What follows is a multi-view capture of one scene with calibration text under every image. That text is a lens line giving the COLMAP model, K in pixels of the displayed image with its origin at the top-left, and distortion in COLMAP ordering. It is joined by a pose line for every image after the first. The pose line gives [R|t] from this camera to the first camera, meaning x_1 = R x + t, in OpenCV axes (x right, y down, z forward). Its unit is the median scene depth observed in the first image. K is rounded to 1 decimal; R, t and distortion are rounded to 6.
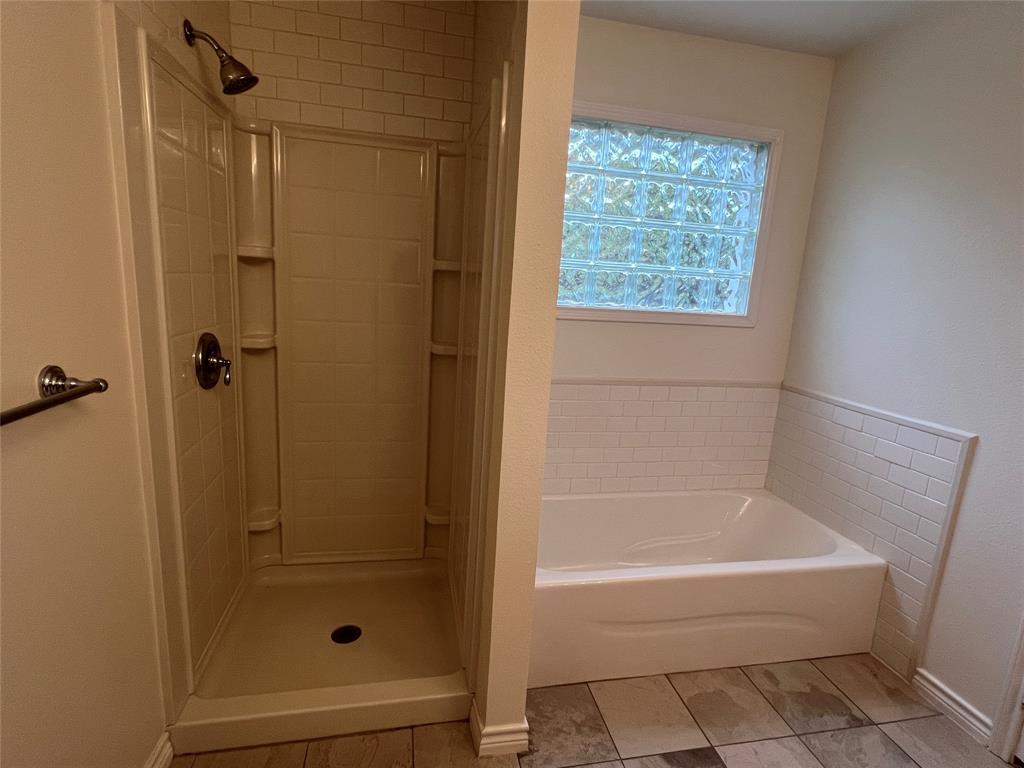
lens RADIAL K [[509.9, 0, 511.7], [0, 509.9, 389.1], [0, 0, 1]] dist [0.002160, 0.001351]
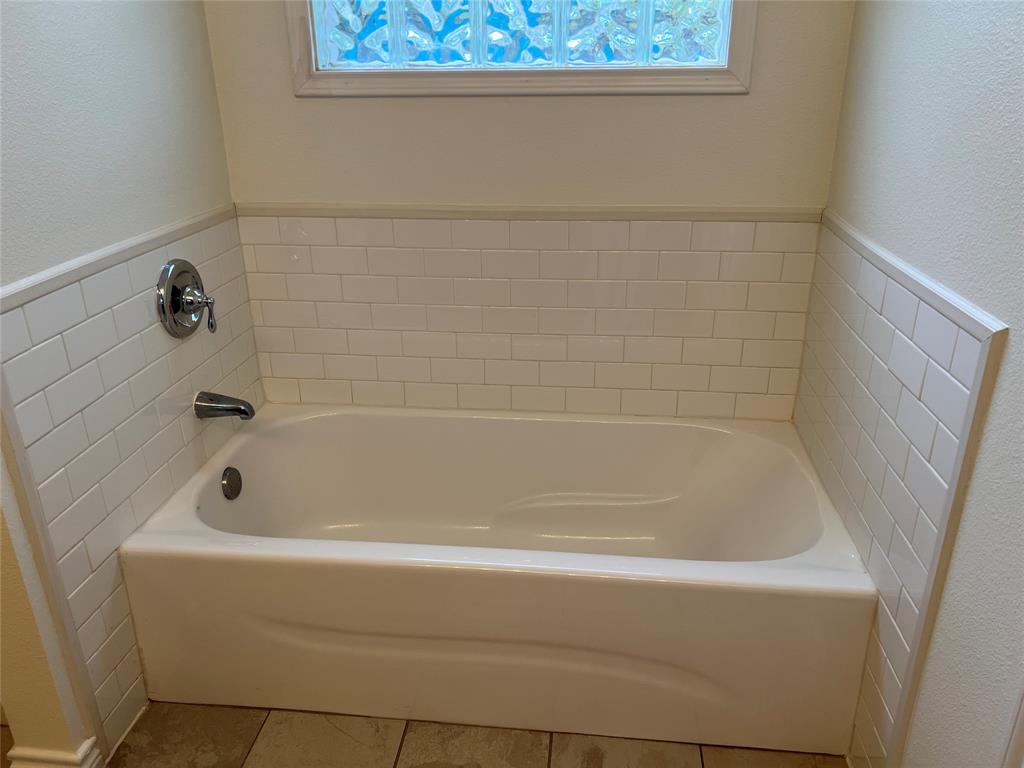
lens RADIAL K [[777.1, 0, 509.5], [0, 777.1, 374.3], [0, 0, 1]] dist [0.062543, -0.044754]
pose [[0.950300, 0.048491, -0.307535, 0.585853], [0.004557, 0.985524, 0.169474, 0.016148], [0.311301, -0.162453, 0.936323, 0.228191]]
